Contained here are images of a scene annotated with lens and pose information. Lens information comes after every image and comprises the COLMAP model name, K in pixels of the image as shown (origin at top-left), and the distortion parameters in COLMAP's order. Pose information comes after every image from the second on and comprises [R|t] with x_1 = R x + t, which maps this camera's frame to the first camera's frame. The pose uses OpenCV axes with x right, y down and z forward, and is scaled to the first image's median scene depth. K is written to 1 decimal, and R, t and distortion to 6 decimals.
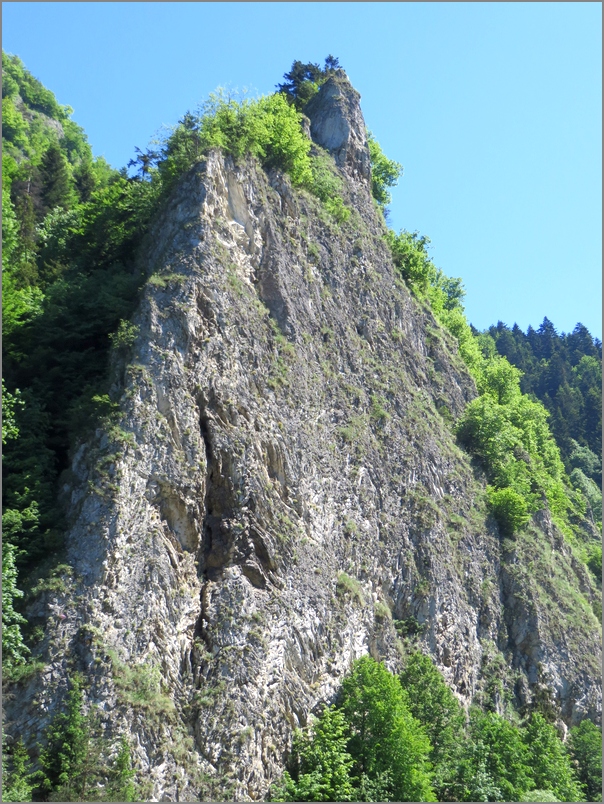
lens RADIAL K [[1132.7, 0, 300.9], [0, 1132.7, 402.0], [0, 0, 1]] dist [0.012166, 0.000000]
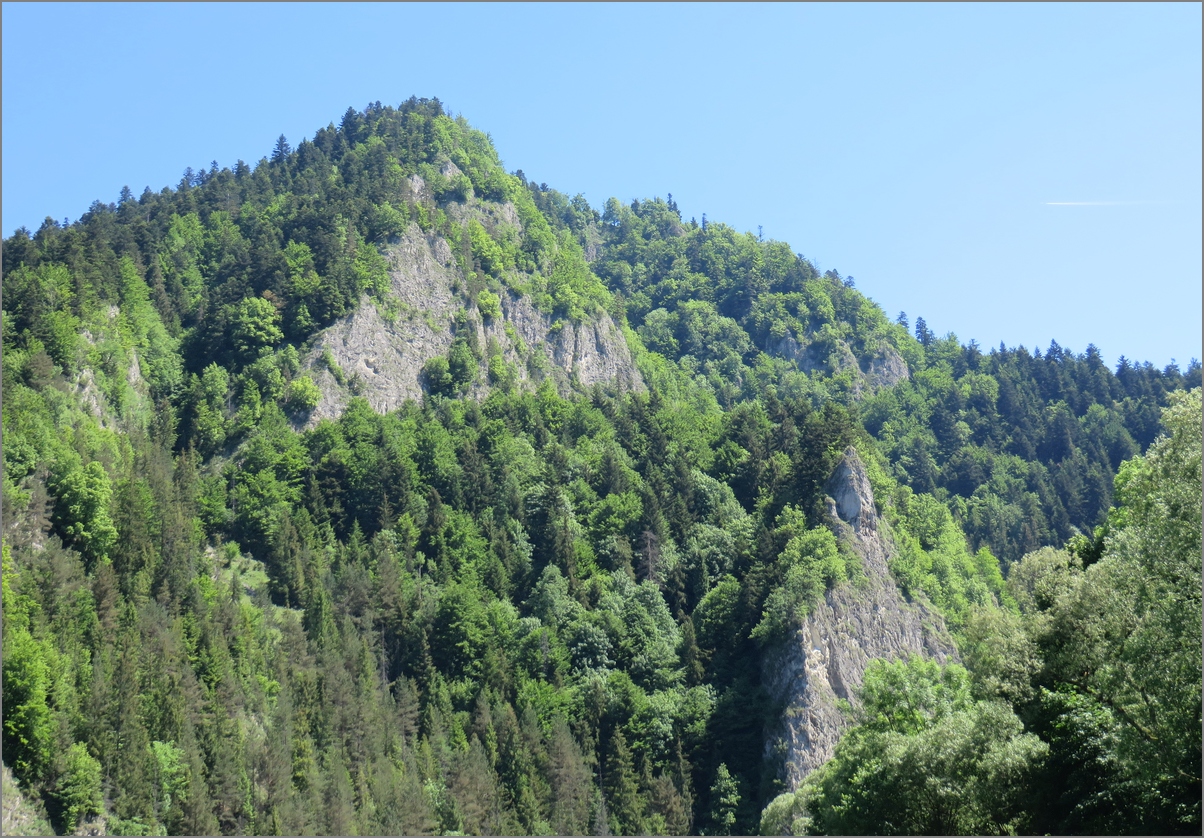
lens RADIAL K [[1917.1, 0, 603.0], [0, 1917.1, 419.2], [0, 0, 1]] dist [-0.022620, 0.000000]
pose [[0.993765, -0.086874, -0.069891, -0.166510], [0.095511, 0.986690, 0.131609, -1.074793], [0.057528, -0.137463, 0.988835, -2.307648]]
